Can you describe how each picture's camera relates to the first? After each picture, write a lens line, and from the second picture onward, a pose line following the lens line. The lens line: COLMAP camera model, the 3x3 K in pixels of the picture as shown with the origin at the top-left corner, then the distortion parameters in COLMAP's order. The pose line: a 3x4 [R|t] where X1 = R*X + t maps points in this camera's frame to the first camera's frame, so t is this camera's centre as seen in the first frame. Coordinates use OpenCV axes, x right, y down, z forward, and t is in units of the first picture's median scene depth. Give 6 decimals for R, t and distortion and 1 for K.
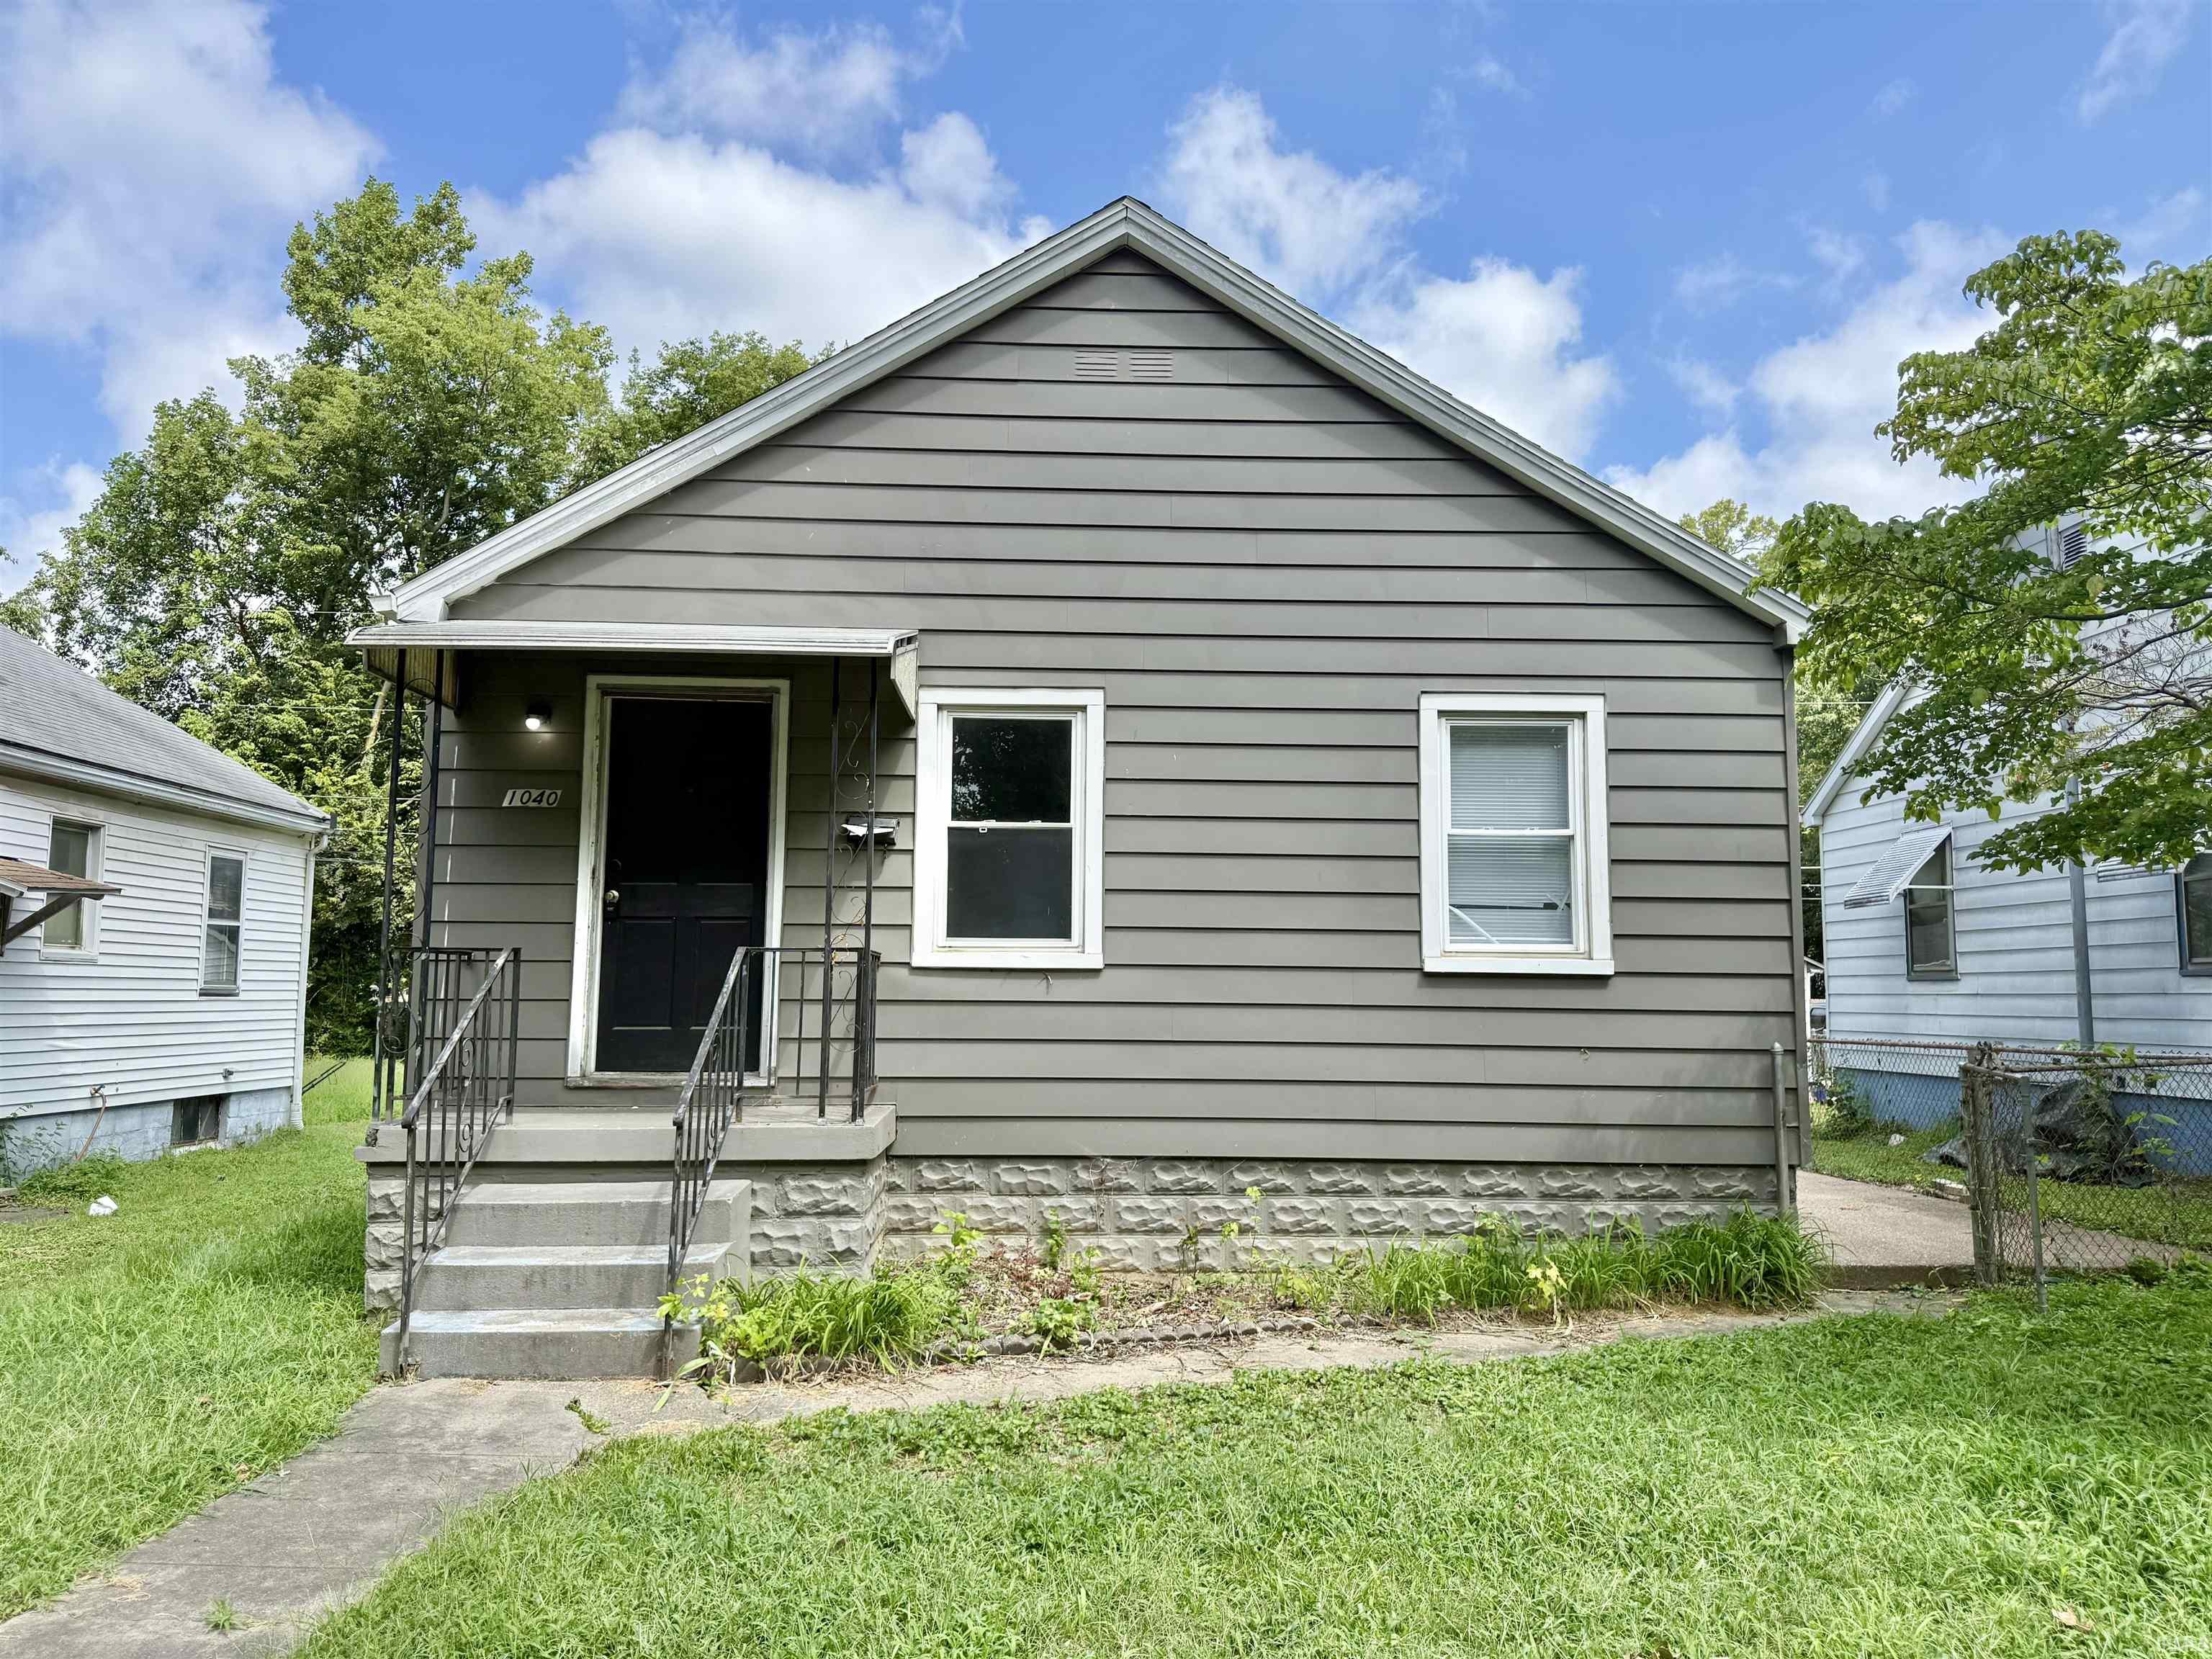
lens RADIAL K [[1545.5, 0, 1106.0], [0, 1545.5, 829.5], [0, 0, 1]] dist [0.125138, -0.183439]
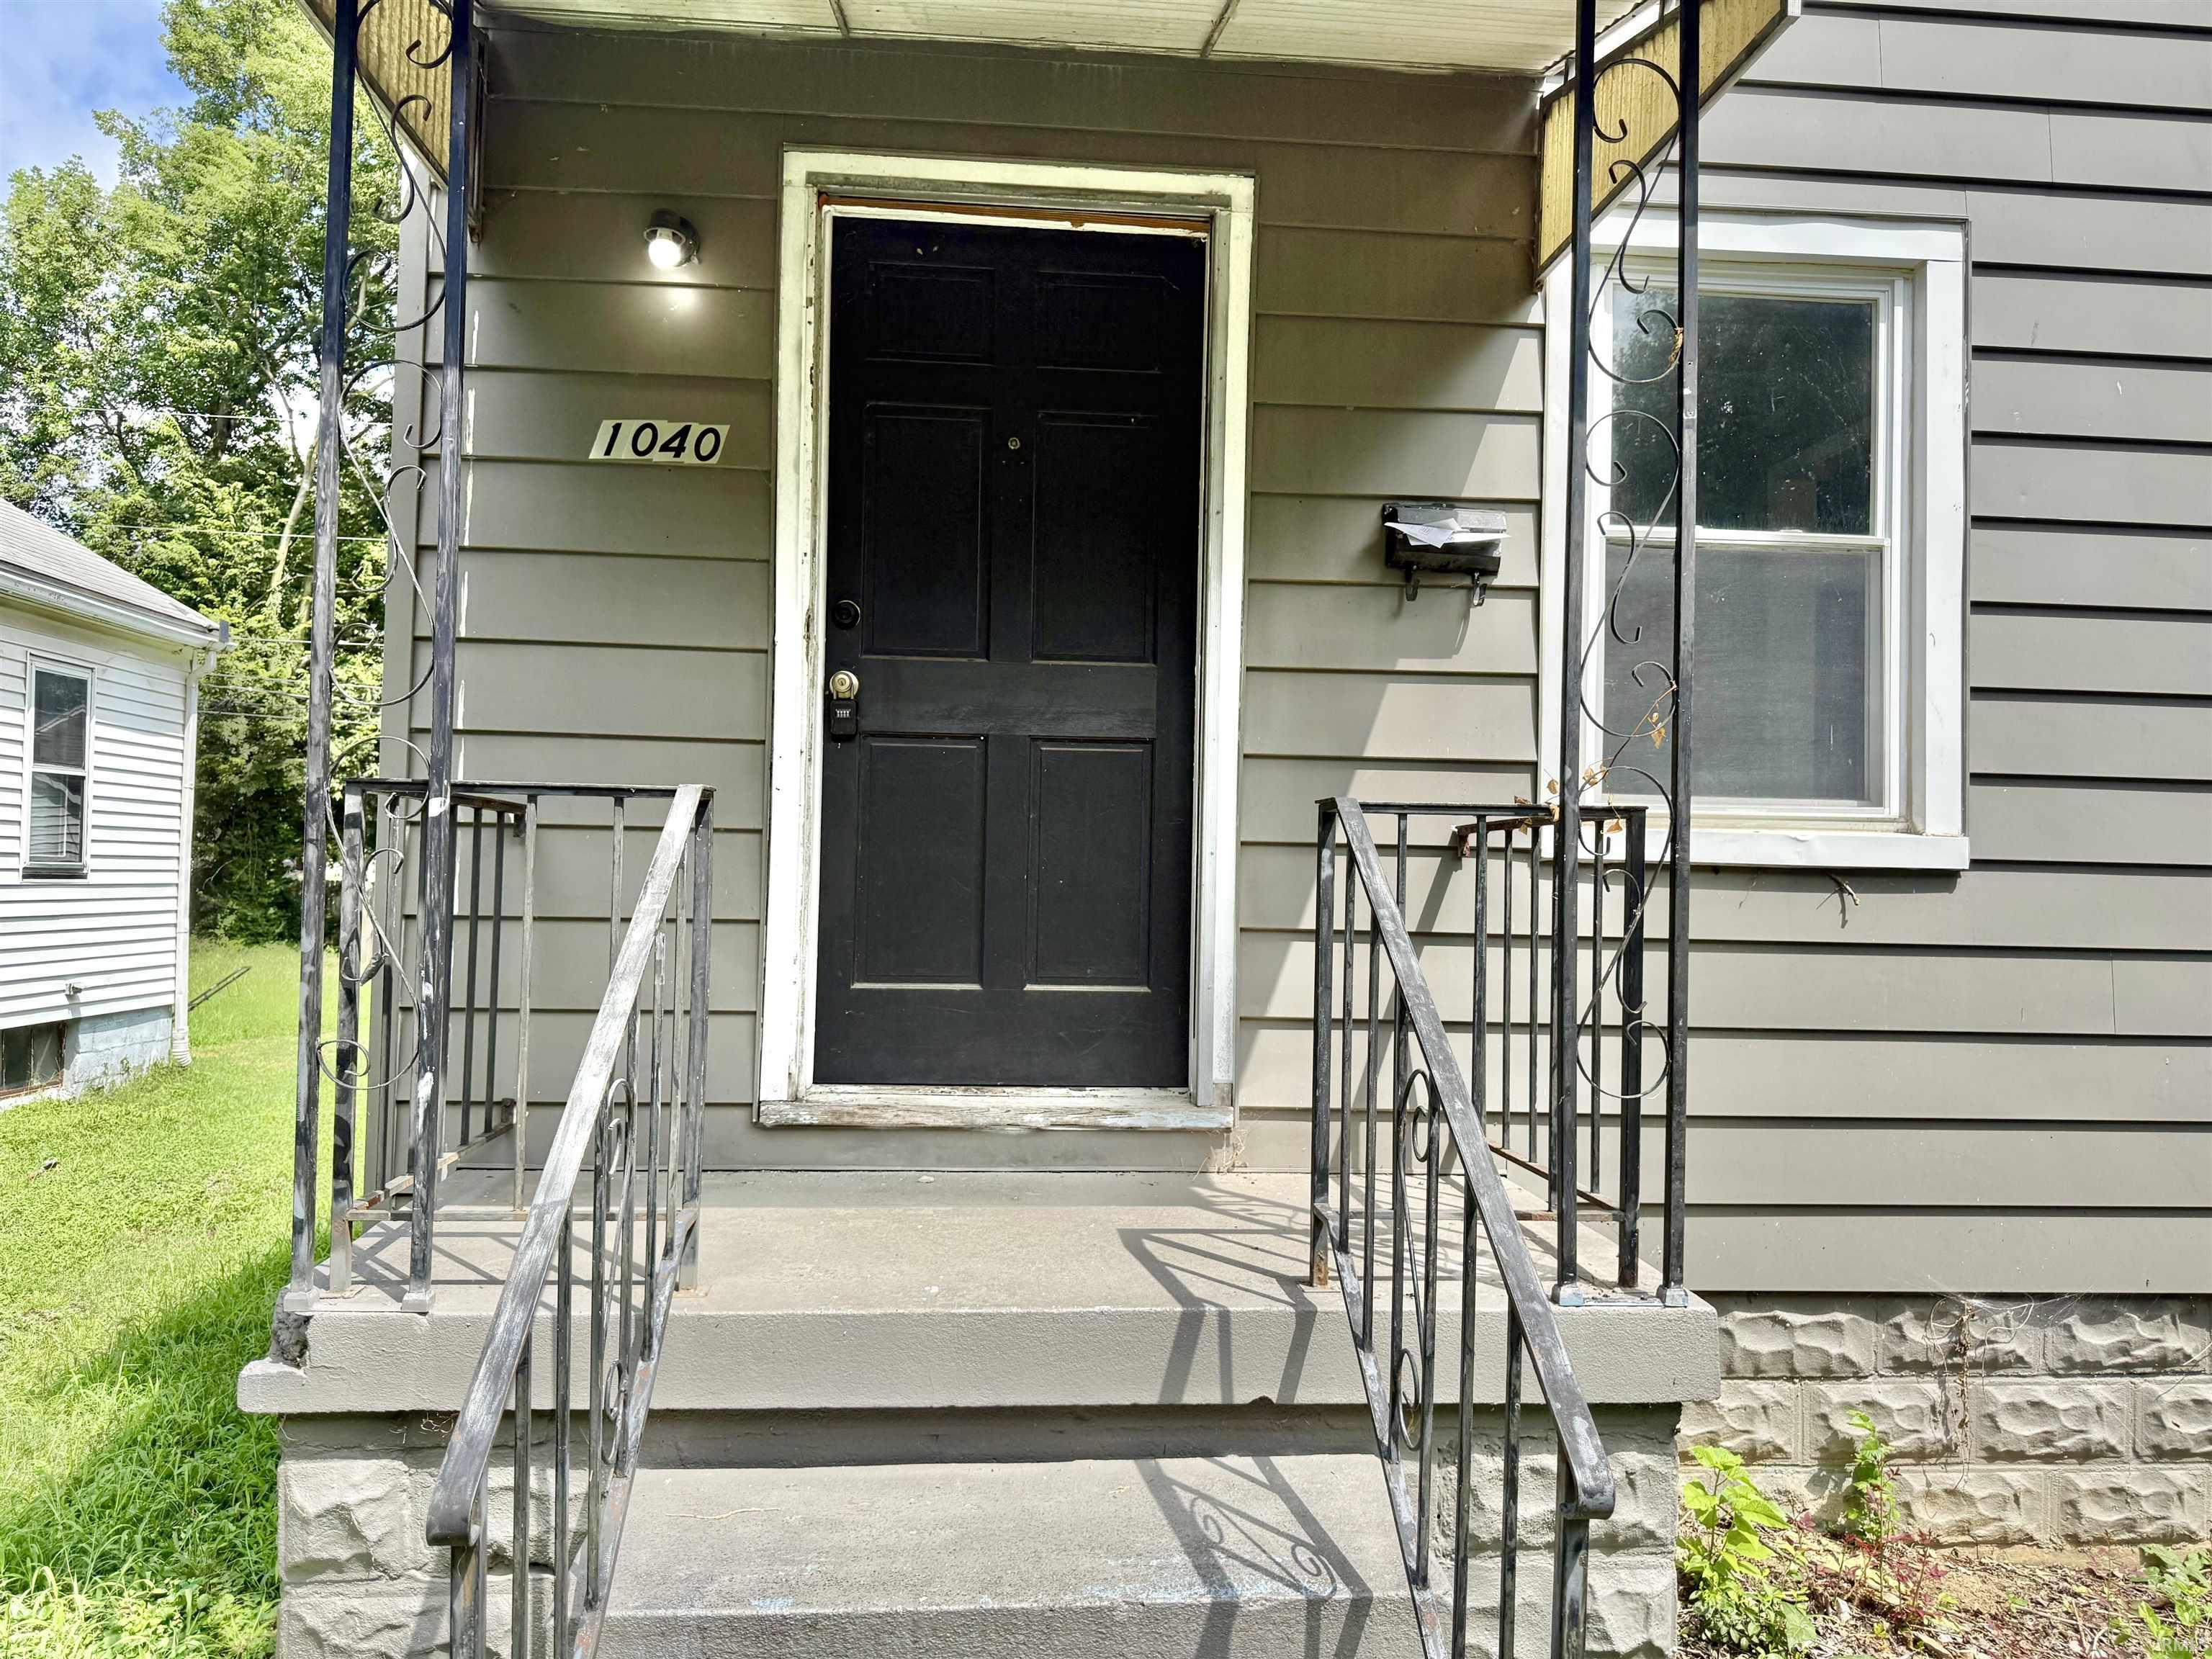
lens RADIAL K [[1566.7, 0, 1106.0], [0, 1566.7, 829.5], [0, 0, 1]] dist [0.045735, -0.043695]
pose [[0.998933, 0.014094, 0.043988, -0.130313], [-0.017304, 0.997148, 0.073466, 0.024703], [-0.042828, -0.074149, 0.996327, 0.280241]]
